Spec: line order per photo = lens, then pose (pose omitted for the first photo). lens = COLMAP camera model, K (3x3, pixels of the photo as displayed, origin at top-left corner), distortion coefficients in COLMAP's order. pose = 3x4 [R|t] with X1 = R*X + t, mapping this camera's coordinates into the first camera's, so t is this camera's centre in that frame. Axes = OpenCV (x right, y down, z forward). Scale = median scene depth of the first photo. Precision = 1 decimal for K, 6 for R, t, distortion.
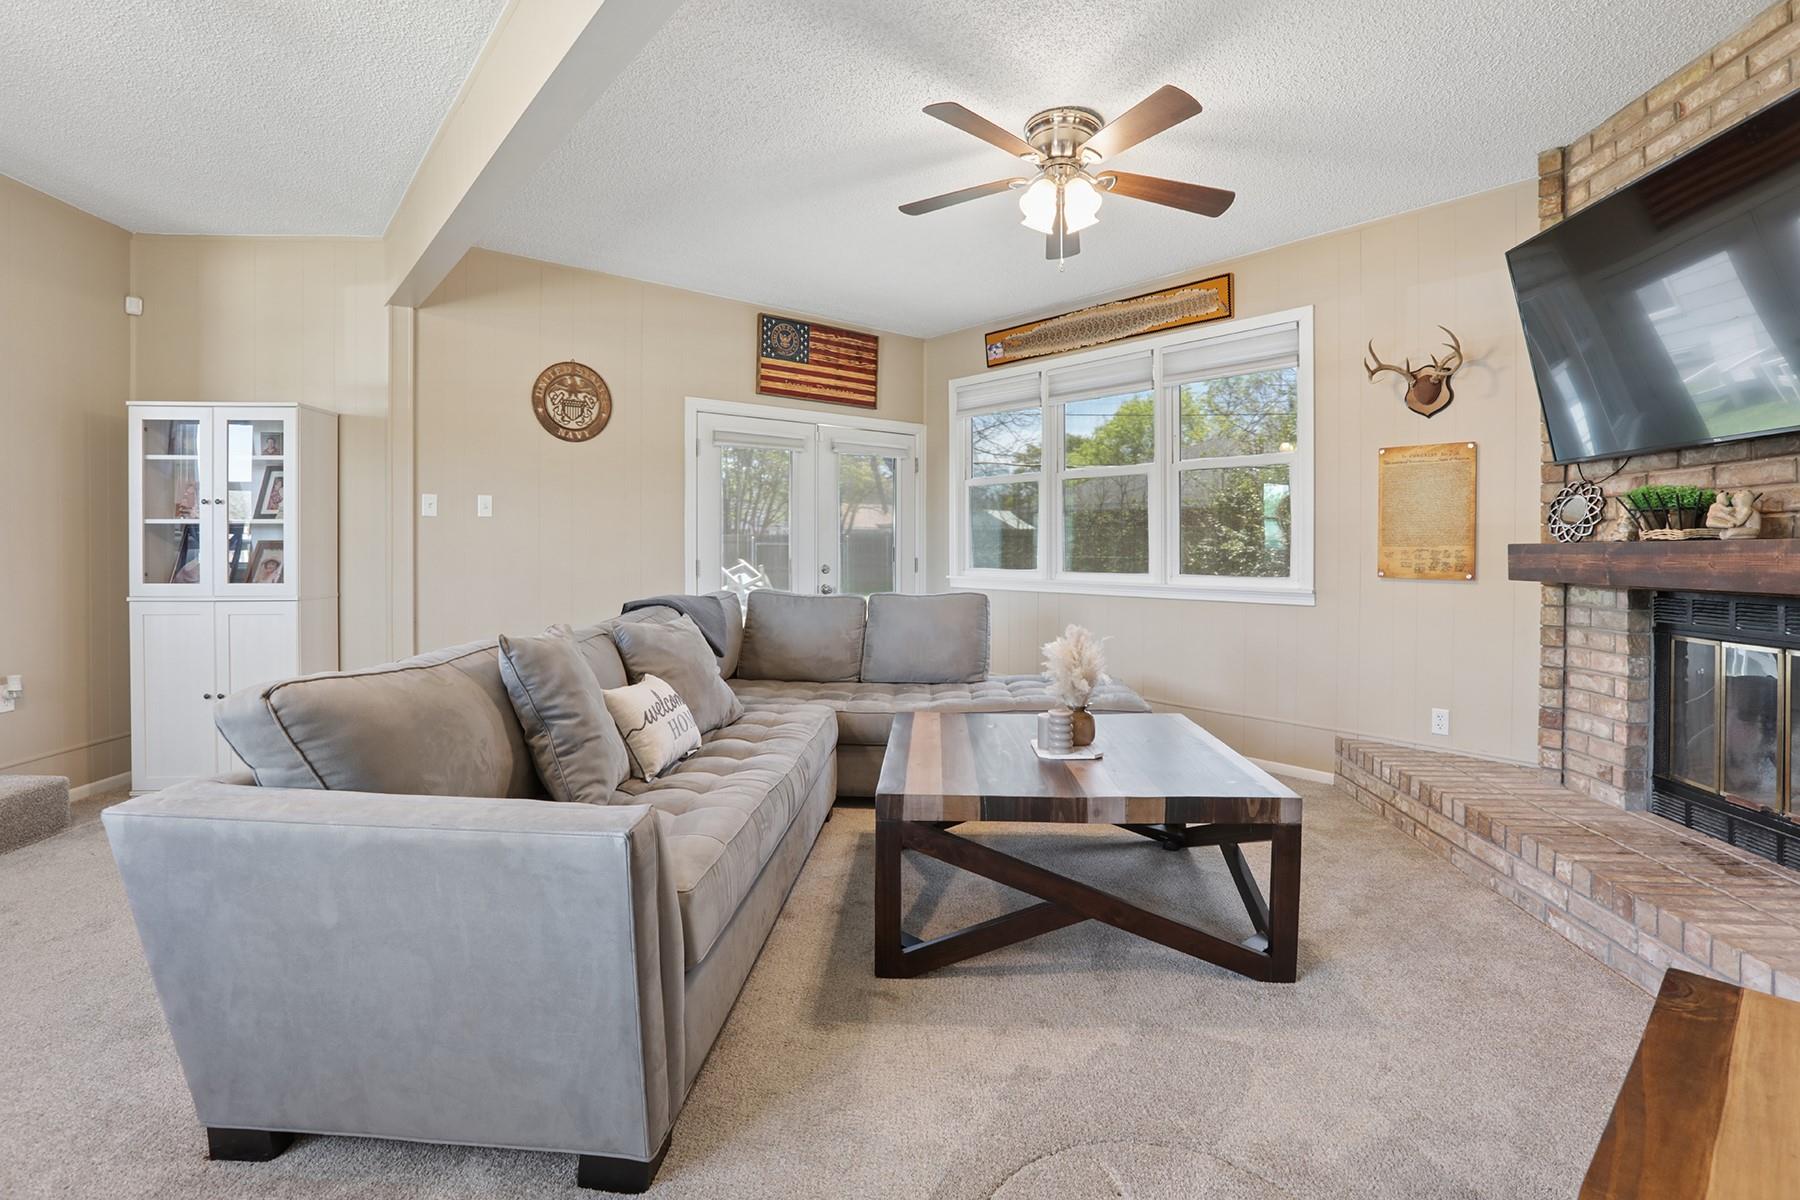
lens RADIAL K [[863.3, 0, 909.3], [0, 863.3, 556.3], [0, 0, 1]] dist [-0.029822, 0.011156]
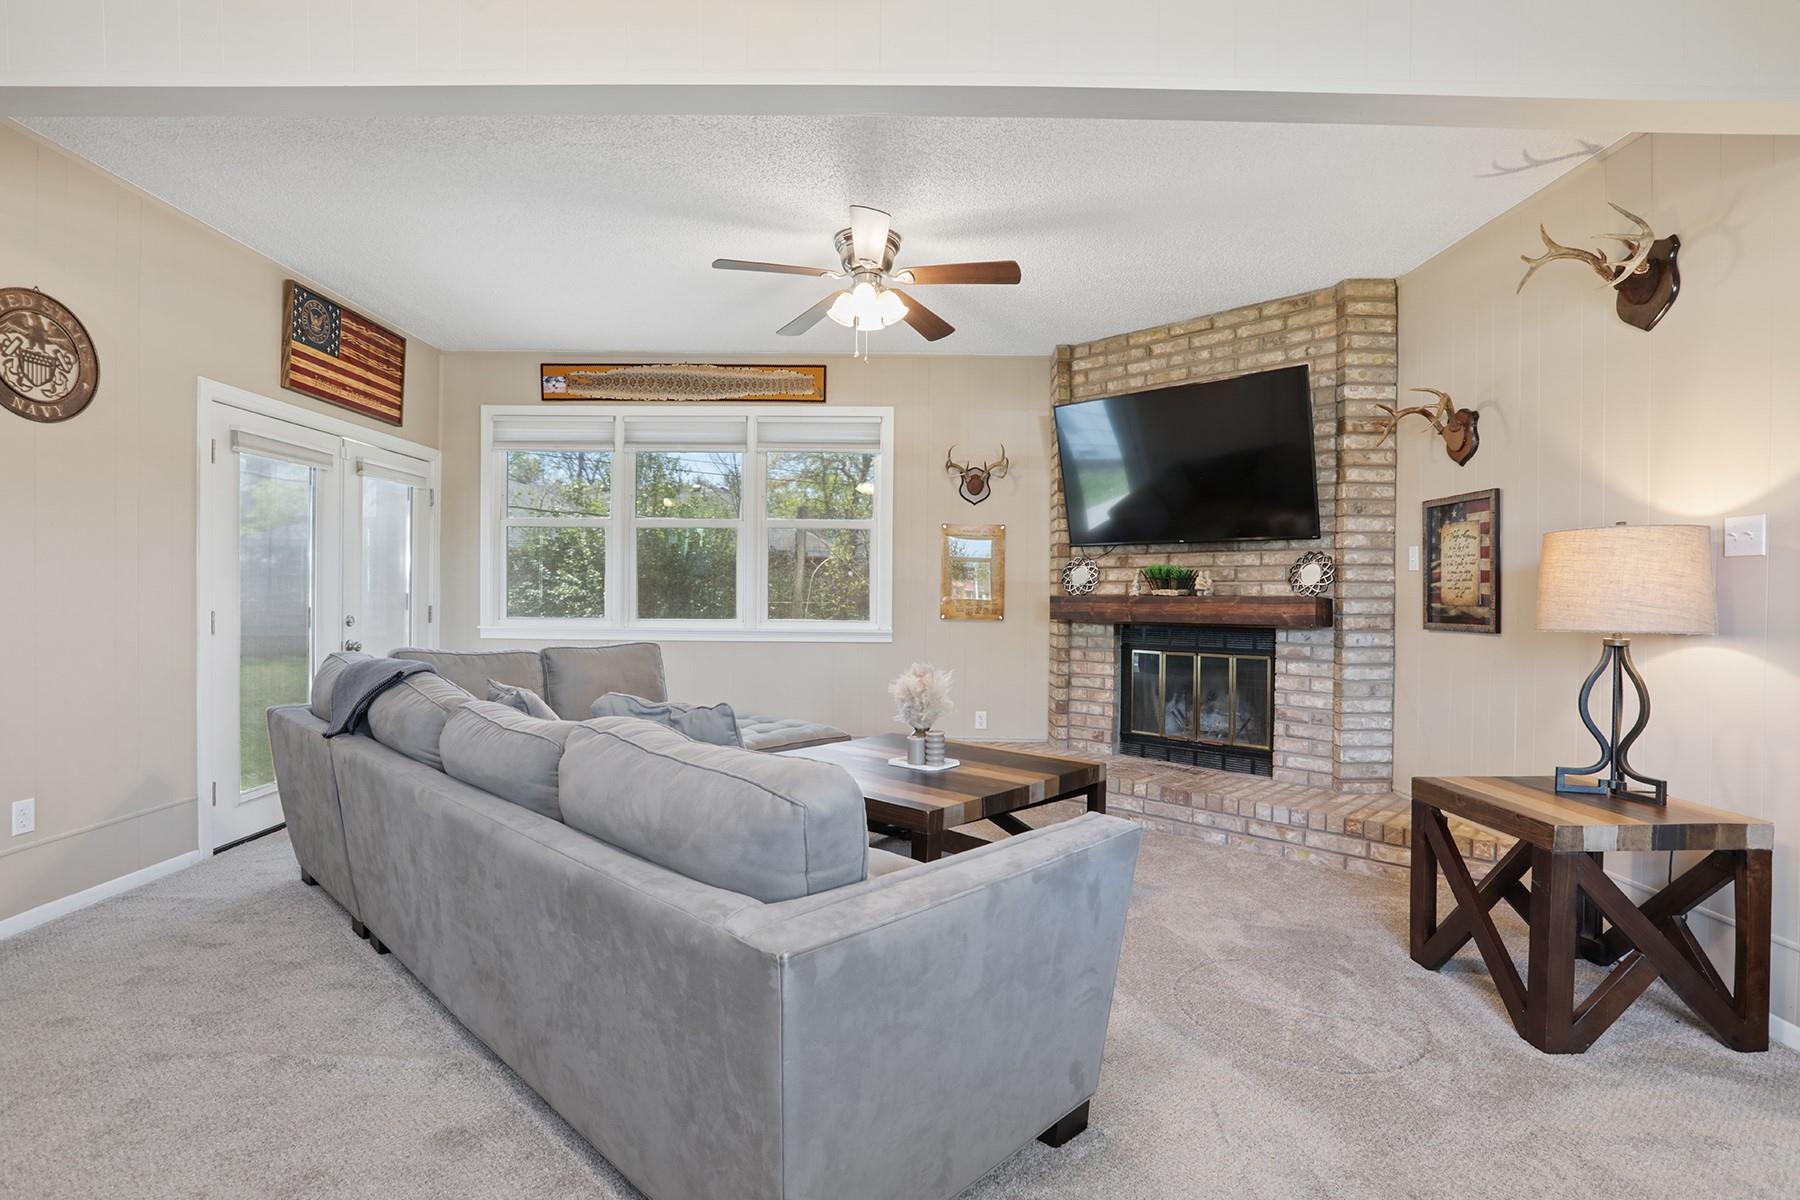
lens RADIAL K [[876.9, 0, 901.6], [0, 876.9, 603.0], [0, 0, 1]] dist [-0.036497, 0.010619]
pose [[0.647354, -0.000885, 0.762189, -0.555356], [-0.000256, 0.999999, 0.001379, -0.003330], [-0.762189, -0.001088, 0.647353, 0.149849]]
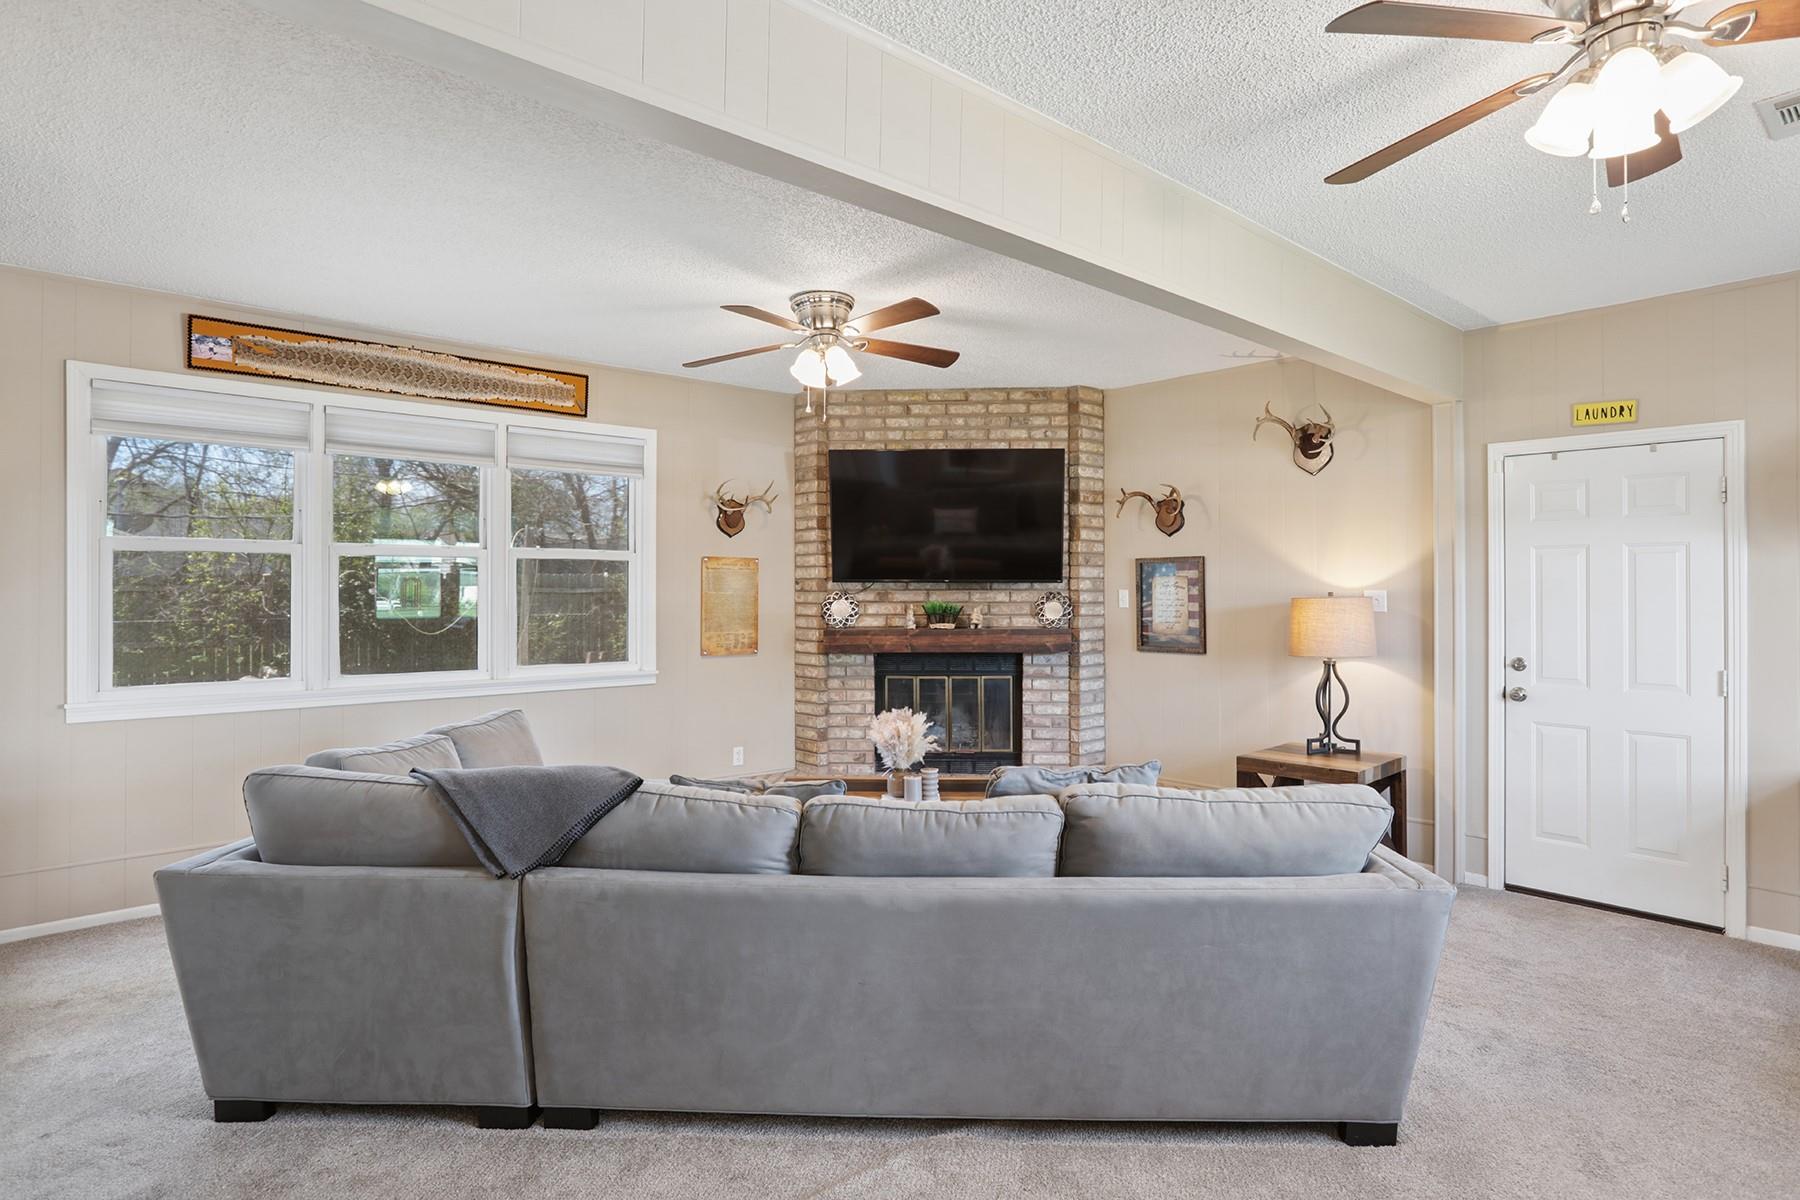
lens RADIAL K [[999.1, 0, 900.0], [0, 999.1, 588.3], [0, 0, 1]] dist [-0.004783, 0.004220]
pose [[-0.020935, 0.003305, 0.999775, -0.980420], [0.013026, 0.999911, -0.003033, -0.070467], [-0.999696, 0.012959, -0.020976, 0.737524]]
